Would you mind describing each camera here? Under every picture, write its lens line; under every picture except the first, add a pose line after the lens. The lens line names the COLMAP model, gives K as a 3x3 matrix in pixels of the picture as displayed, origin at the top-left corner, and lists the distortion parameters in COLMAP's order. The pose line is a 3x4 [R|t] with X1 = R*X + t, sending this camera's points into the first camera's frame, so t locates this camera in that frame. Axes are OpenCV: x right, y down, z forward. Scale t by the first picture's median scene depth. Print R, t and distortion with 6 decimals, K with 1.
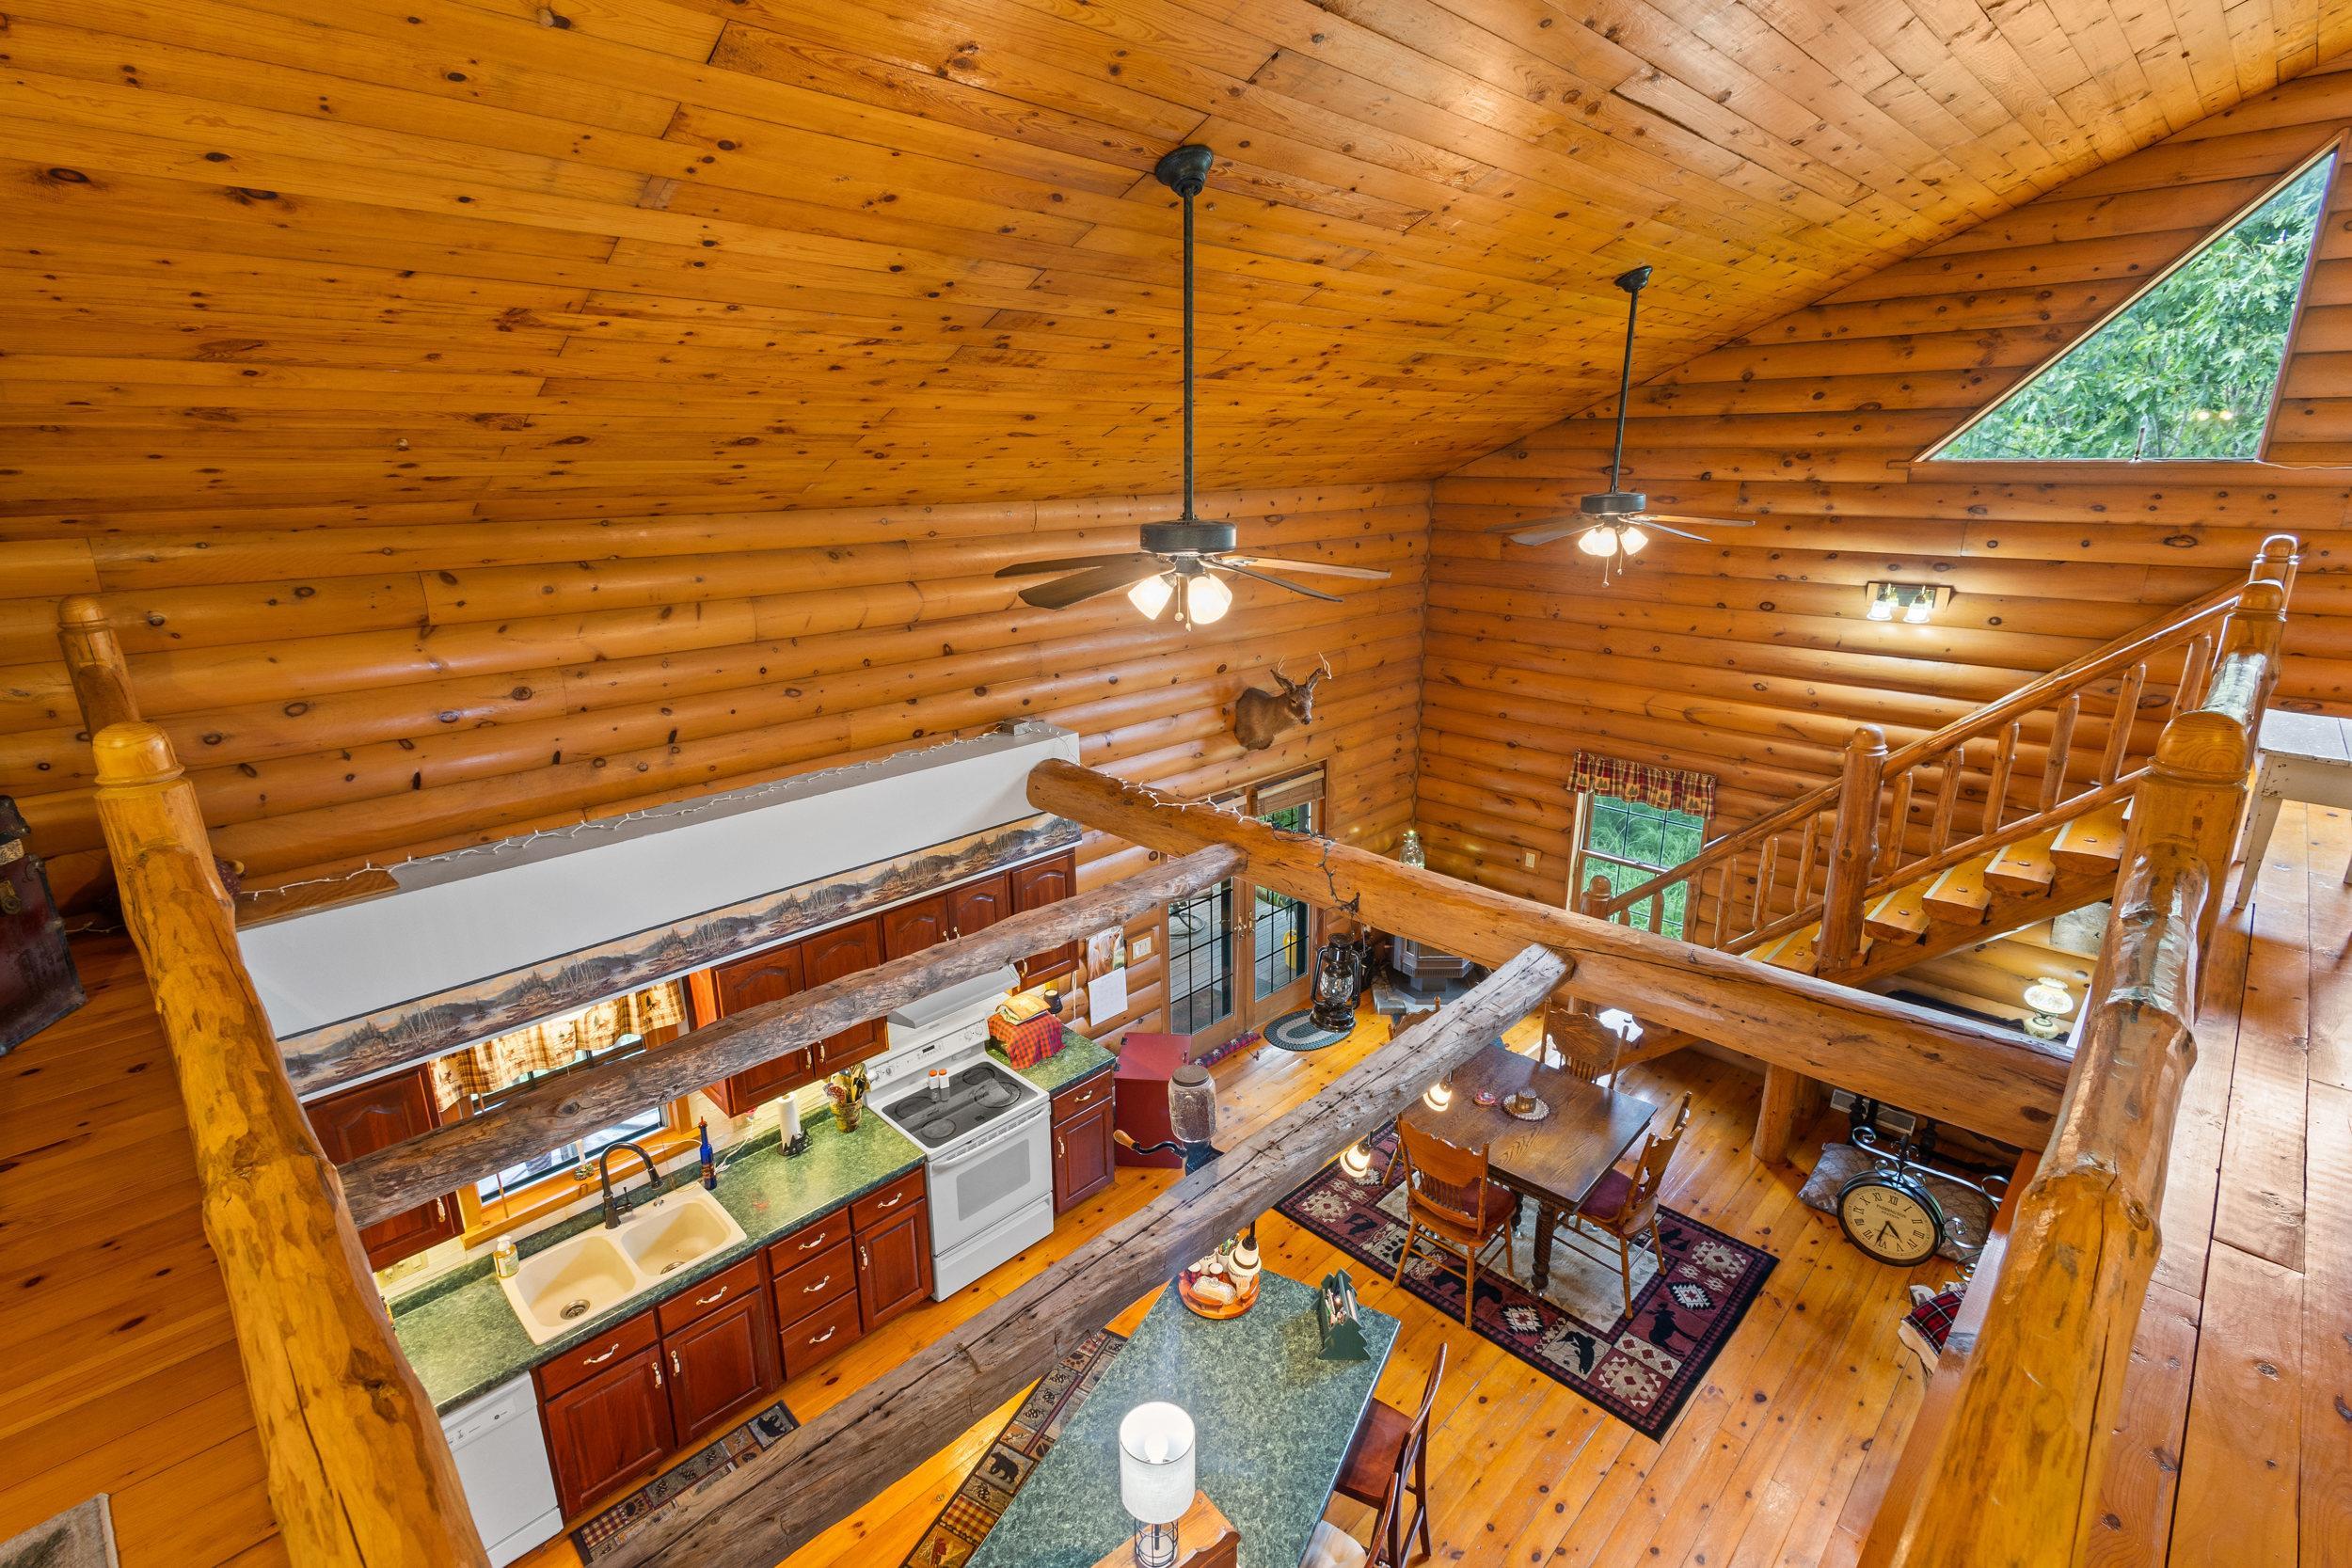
lens RADIAL K [[1080.2, 0, 1167.1], [0, 1080.2, 767.0], [0, 0, 1]] dist [0.012428, -0.004576]
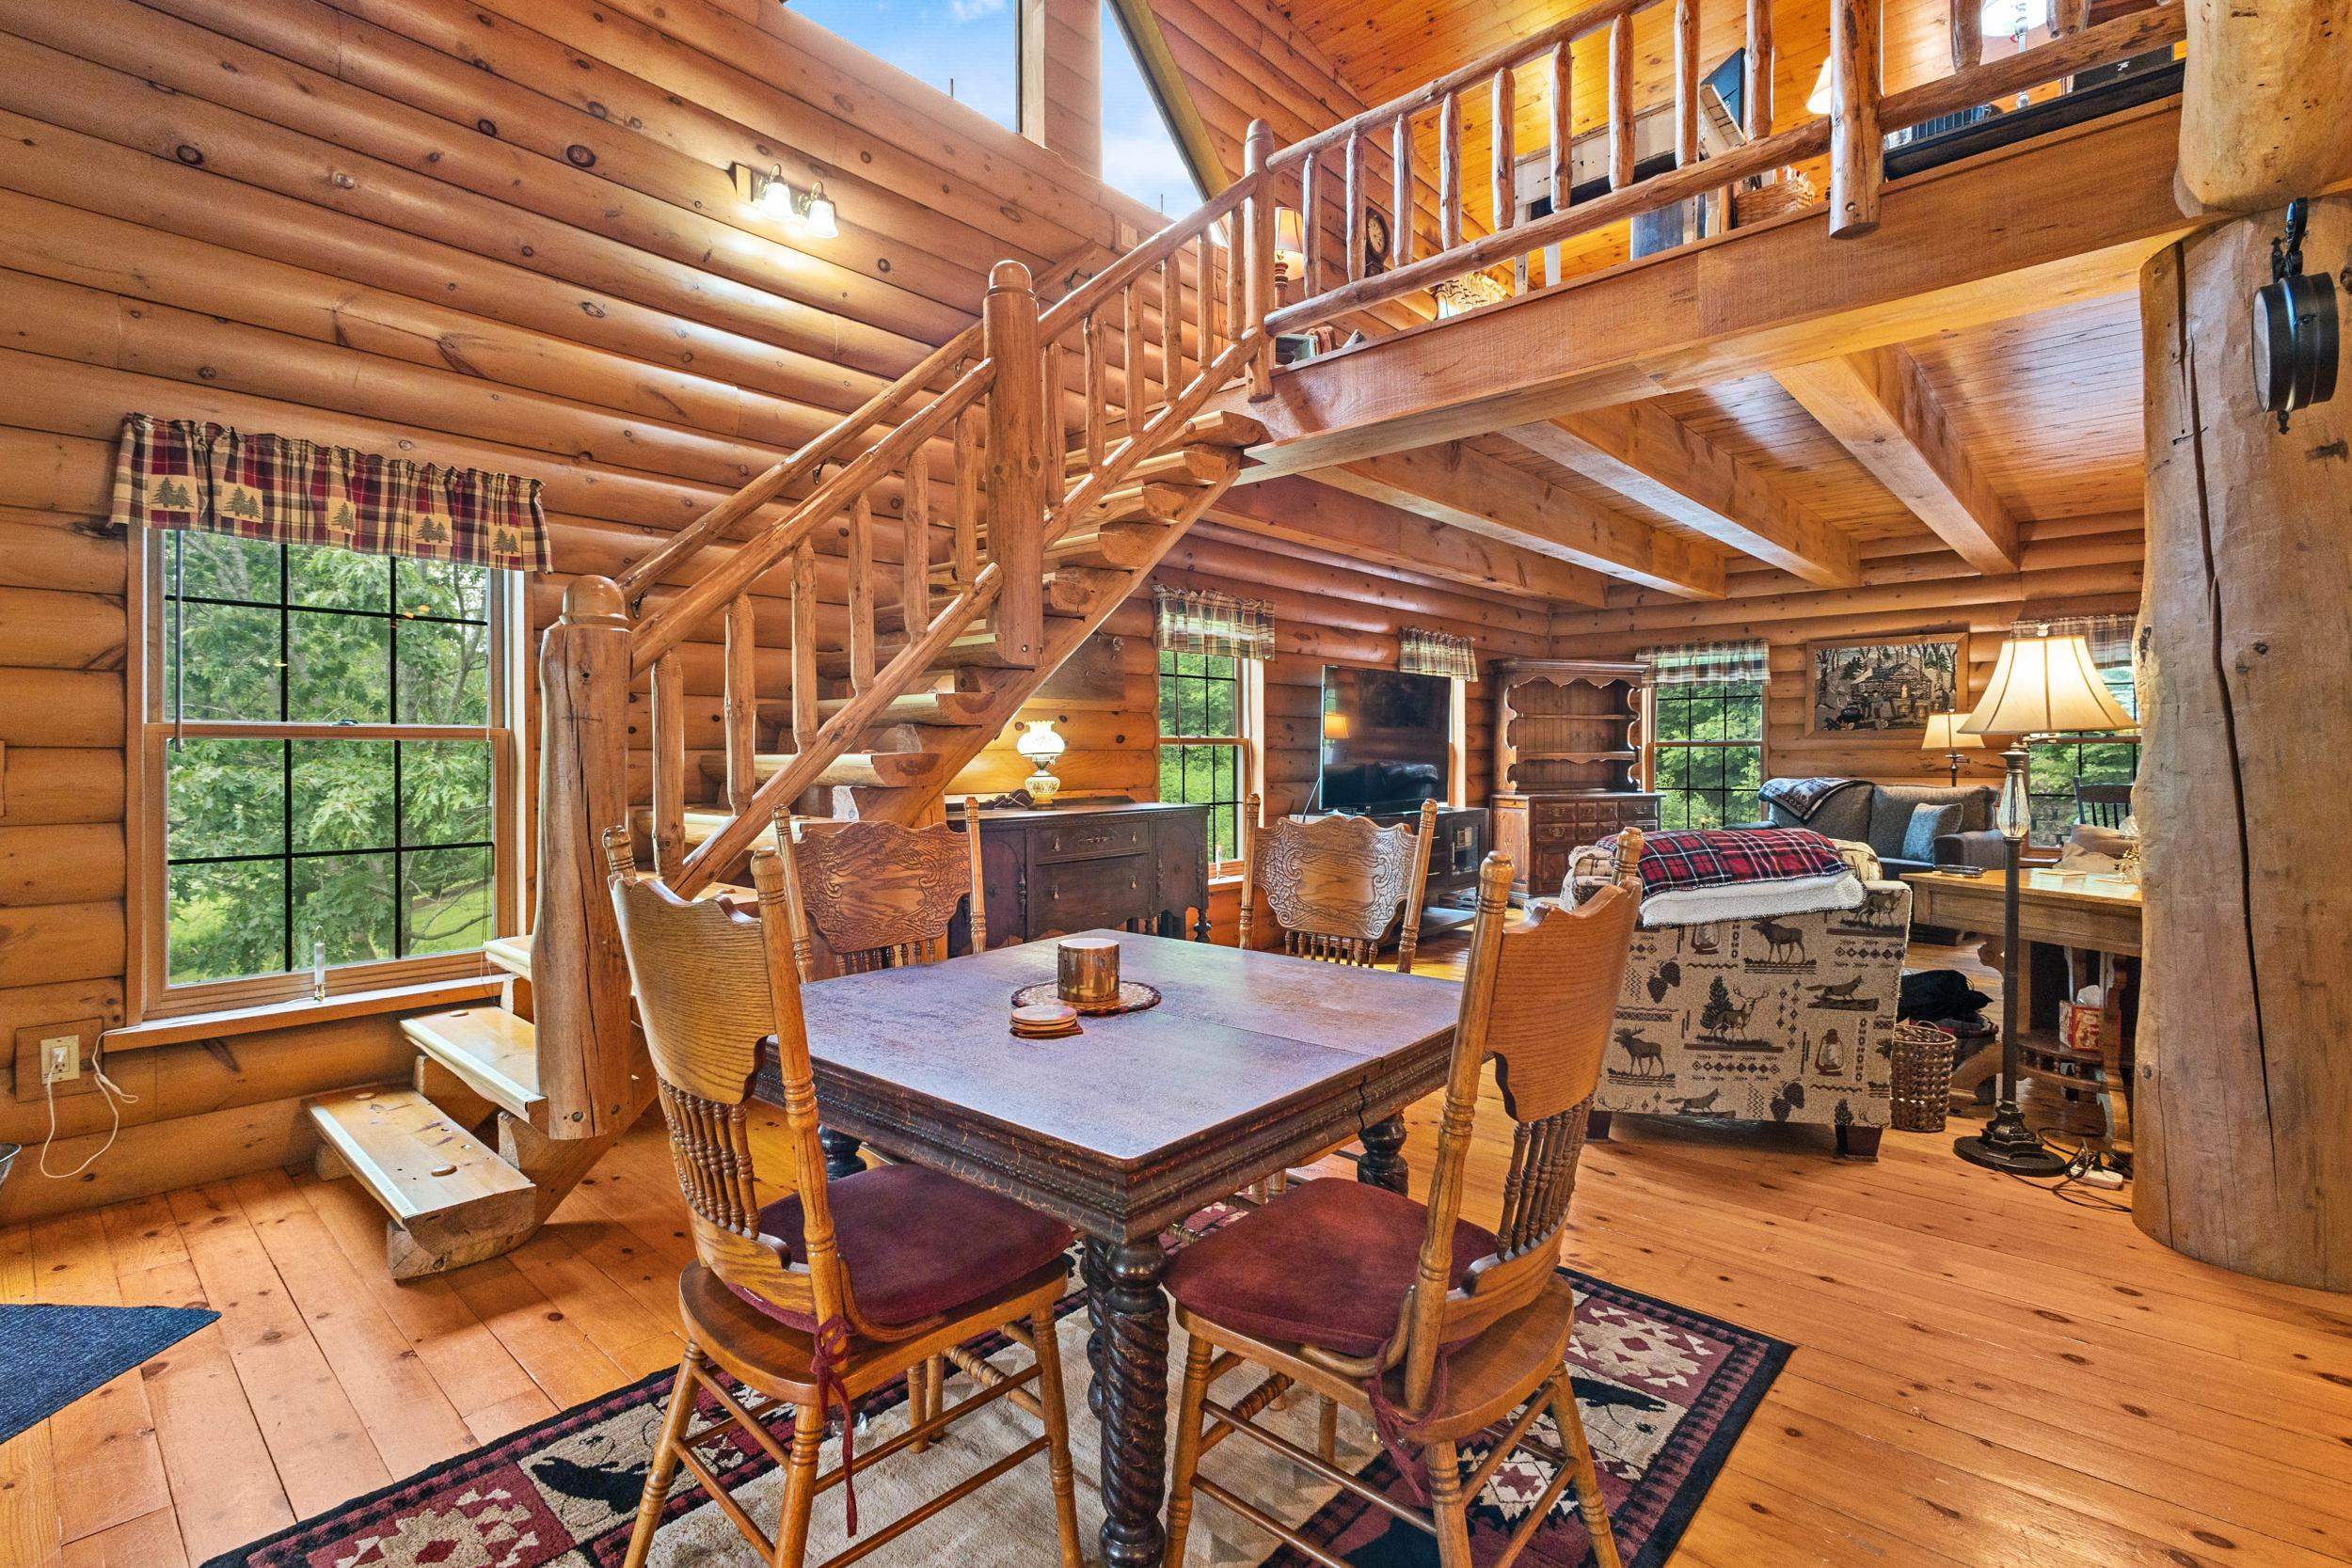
lens RADIAL K [[1080.2, 0, 1173.8], [0, 1080.2, 756.1], [0, 0, 1]] dist [0.012428, -0.004576]
pose [[-0.052179, 0.010927, 0.998578, 0.009552], [0.277971, 0.960581, 0.004014, 0.276670], [-0.959171, 0.277785, -0.053160, 1.071210]]
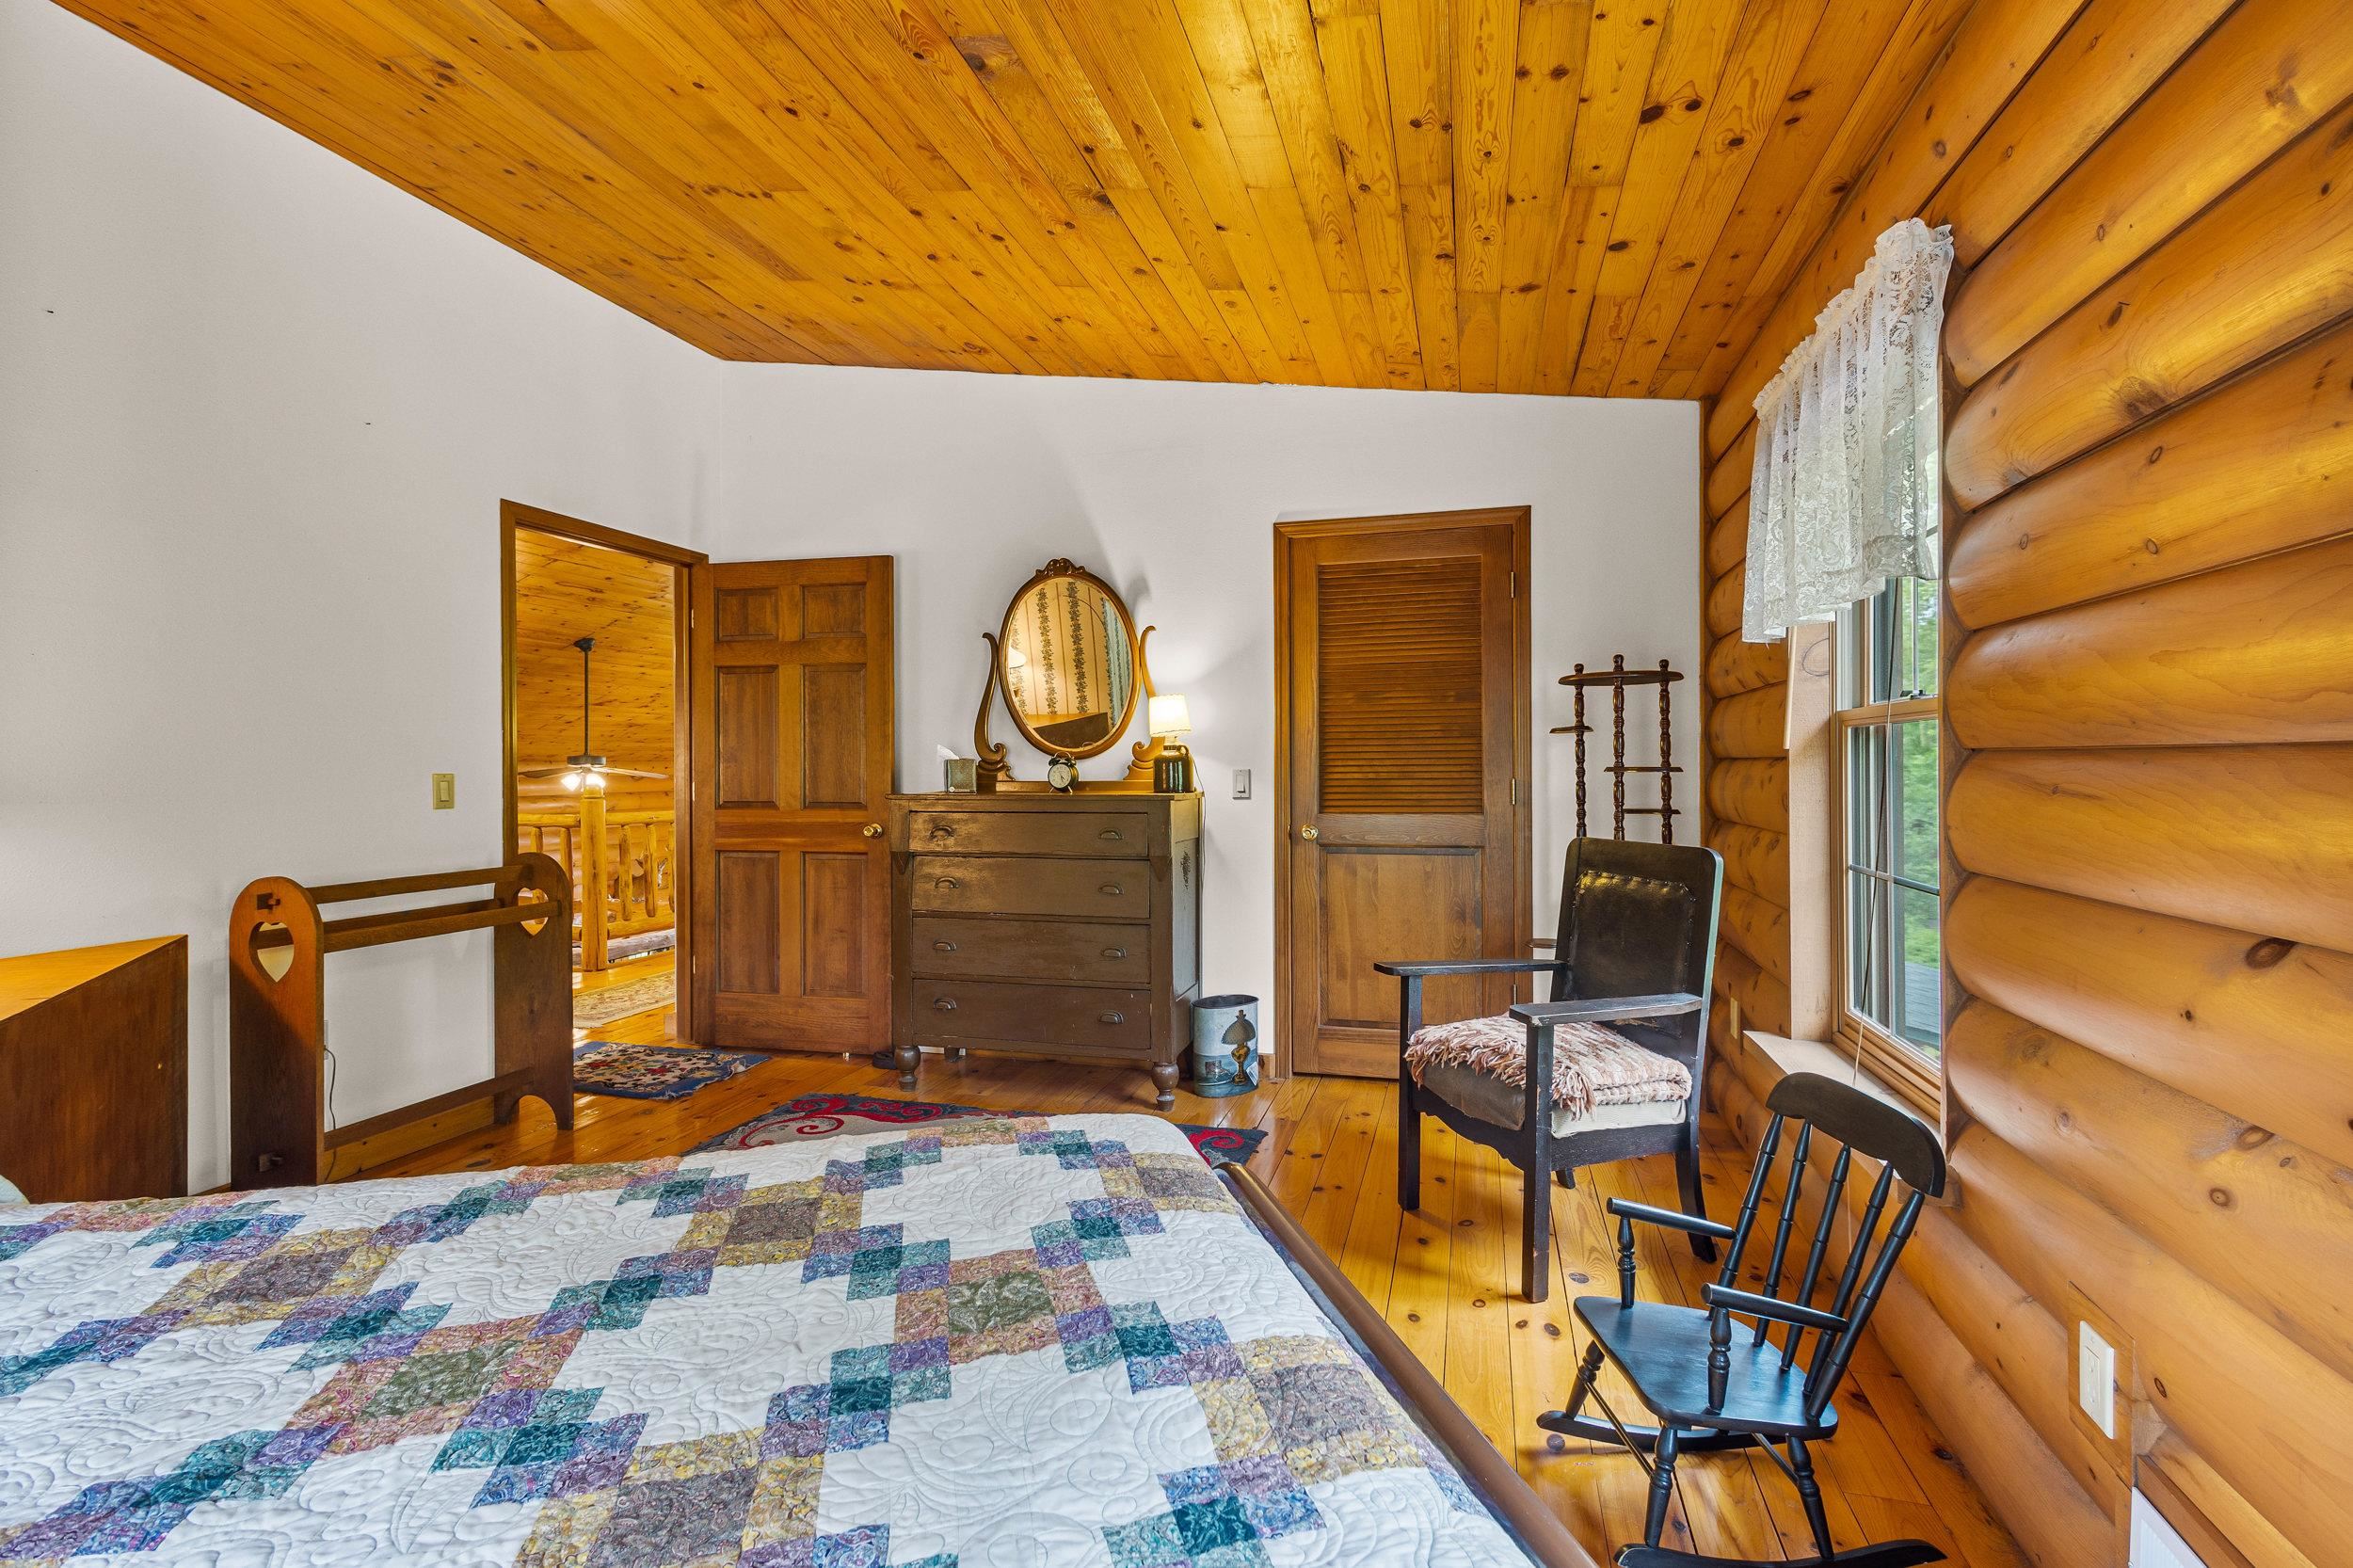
lens RADIAL K [[1080.7, 0, 1170.5], [0, 1080.7, 775.3], [0, 0, 1]] dist [0.012428, -0.004576]
pose [[0.866964, 0.005077, 0.498345, -0.043715], [0.131422, 0.962225, -0.238436, 0.442007], [-0.480730, 0.272209, 0.833547, -1.315644]]
